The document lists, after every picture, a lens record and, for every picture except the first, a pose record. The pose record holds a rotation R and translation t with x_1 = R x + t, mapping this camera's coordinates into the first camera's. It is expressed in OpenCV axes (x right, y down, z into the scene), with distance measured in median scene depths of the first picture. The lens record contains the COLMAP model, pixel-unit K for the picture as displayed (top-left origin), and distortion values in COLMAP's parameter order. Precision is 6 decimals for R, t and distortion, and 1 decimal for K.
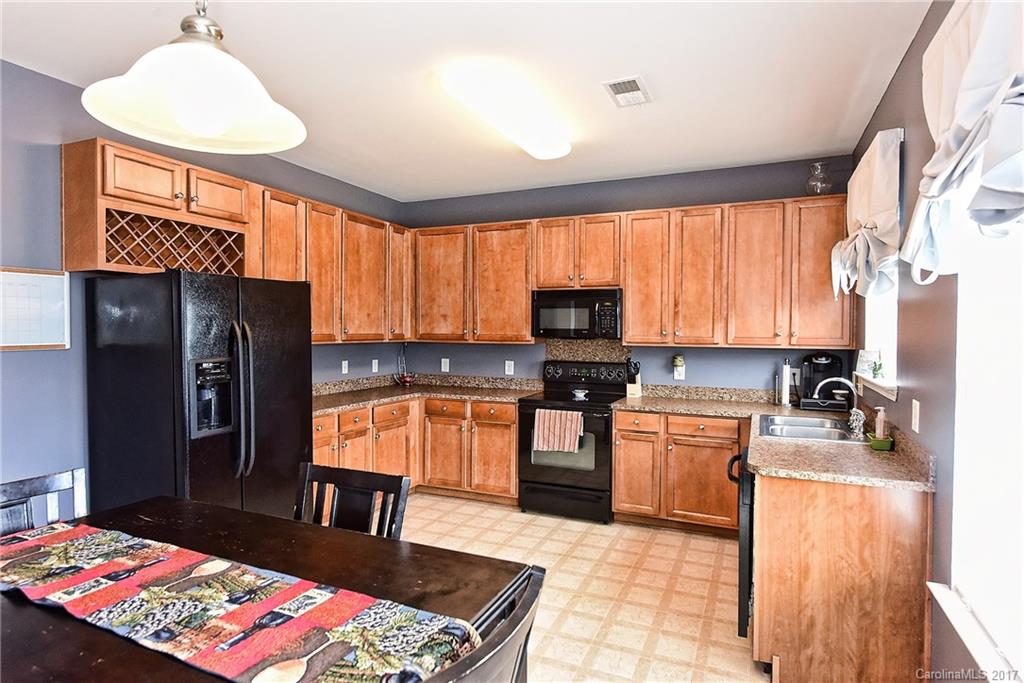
lens RADIAL K [[565.6, 0, 505.8], [0, 565.6, 341.1], [0, 0, 1]] dist [0.005960, -0.003486]
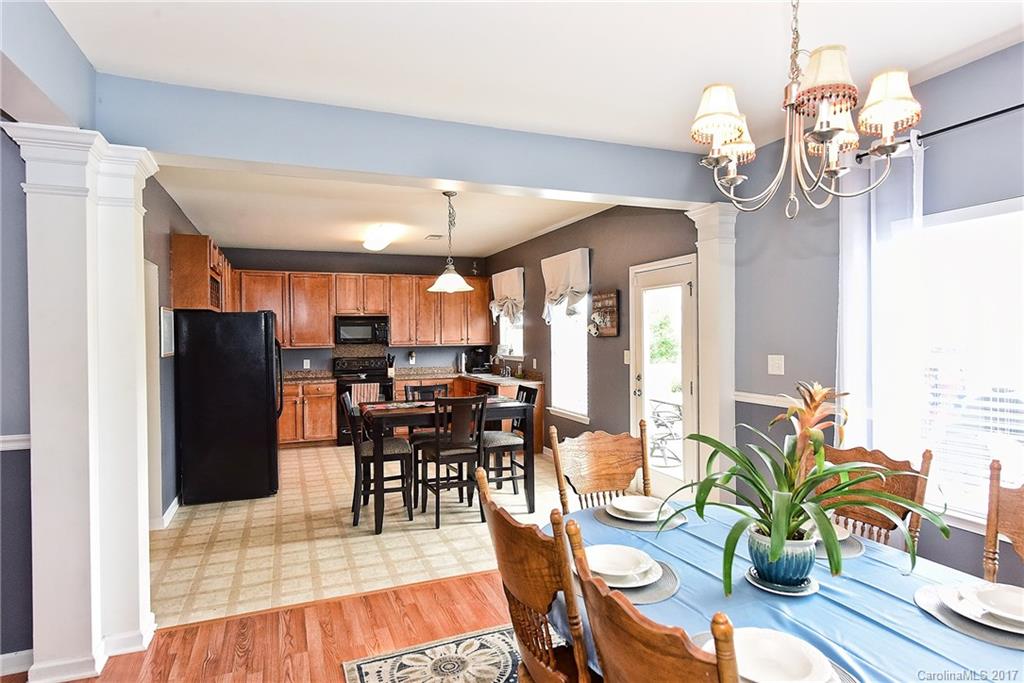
lens RADIAL K [[565.6, 0, 515.5], [0, 565.6, 342.2], [0, 0, 1]] dist [0.005960, -0.003486]
pose [[0.696475, -0.022164, 0.717239, -0.803085], [0.030049, 0.999547, 0.001709, 0.001968], [-0.716951, 0.020362, 0.696826, -0.558856]]
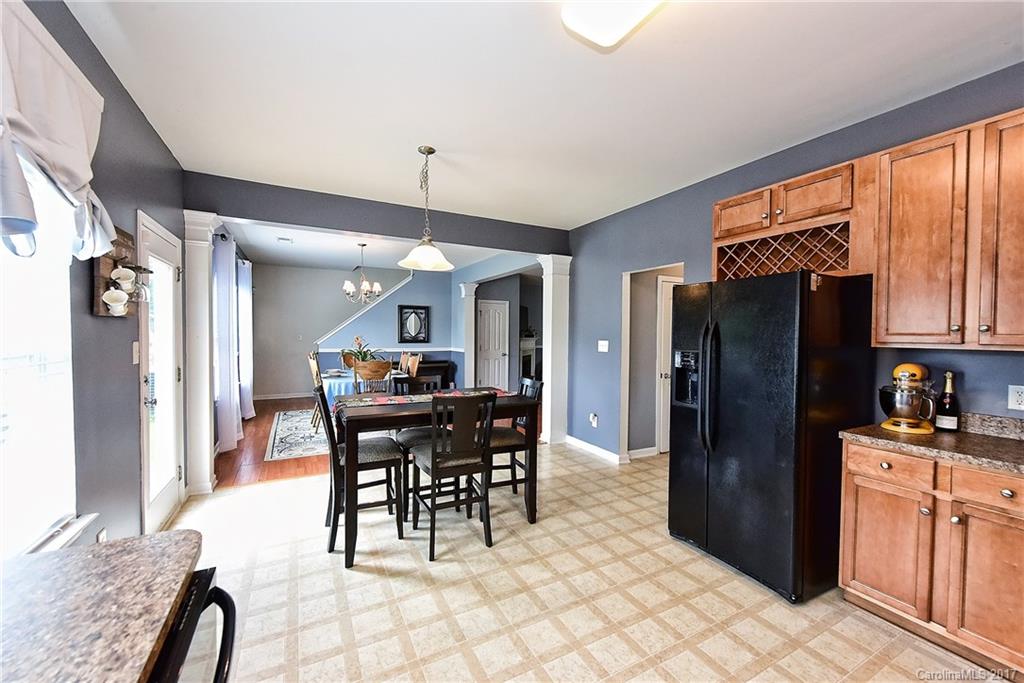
lens RADIAL K [[403.7, 0, 513.7], [0, 403.7, 342.0], [0, 0, 1]] dist [0.000955, -0.001237]
pose [[-0.620555, 0.007200, -0.784130, 0.284806], [-0.028479, 0.999091, 0.031711, -0.002713], [0.783646, 0.042010, -0.619786, 0.767243]]
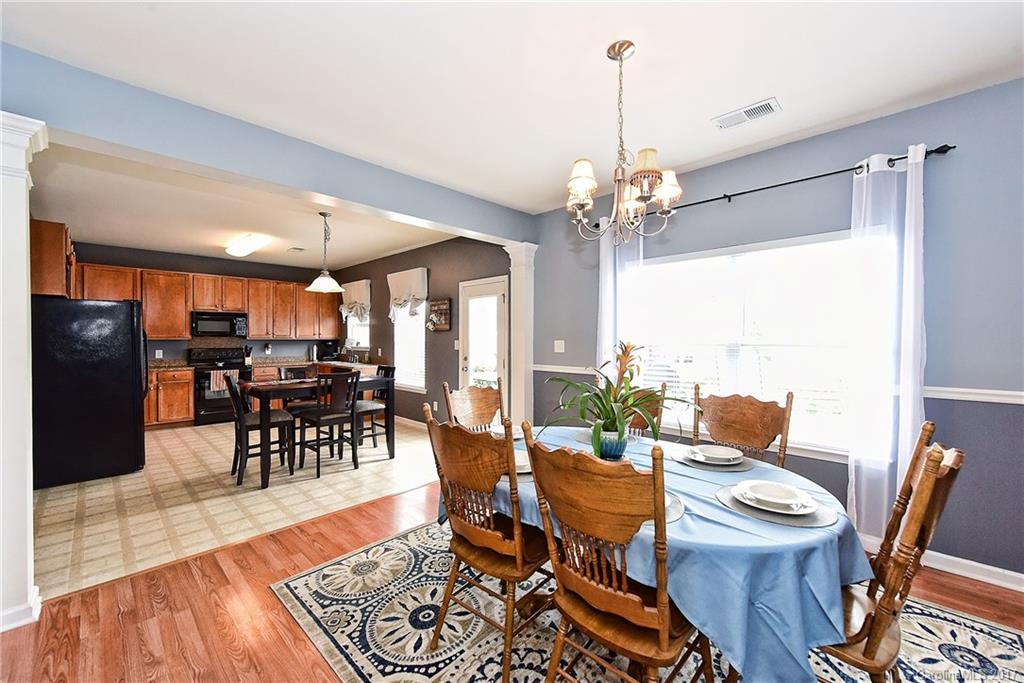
lens RADIAL K [[403.7, 0, 513.9], [0, 403.7, 341.7], [0, 0, 1]] dist [0.000955, -0.001237]
pose [[0.345268, -0.014231, 0.938396, -0.872447], [0.021711, 0.999739, 0.007173, 0.027199], [-0.938253, 0.017897, 0.345487, -0.484888]]
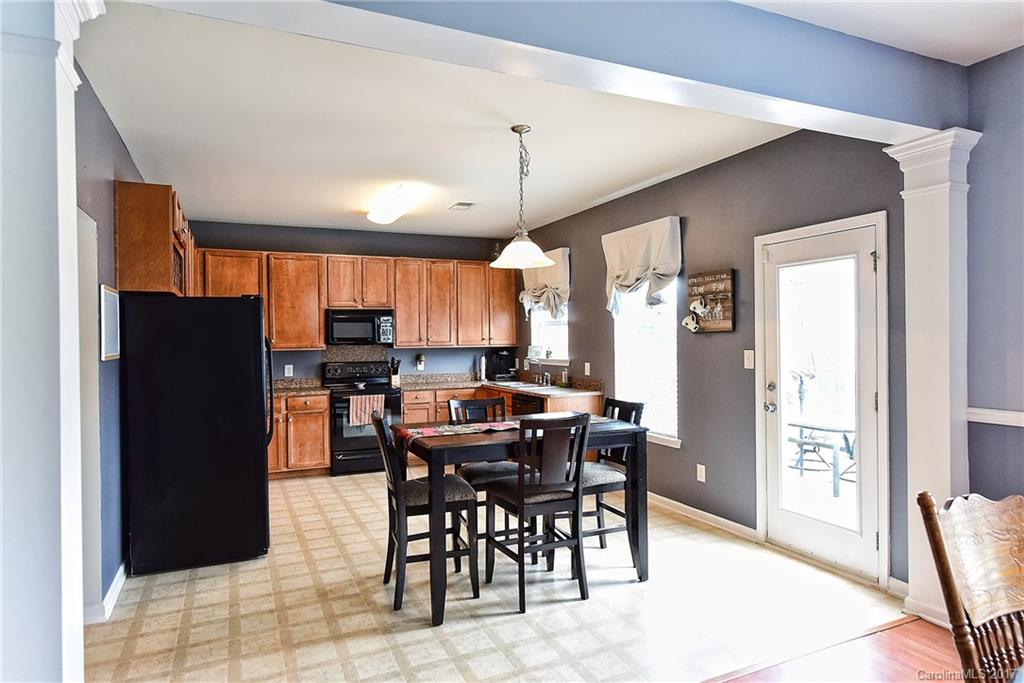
lens RADIAL K [[605.9, 0, 515.7], [0, 605.9, 339.9], [0, 0, 1]] dist [0.003496, -0.003024]
pose [[0.660174, -0.015238, 0.750958, -0.737595], [0.032302, 0.999445, -0.008117, 0.008129], [-0.750417, 0.029616, 0.660300, -0.257928]]
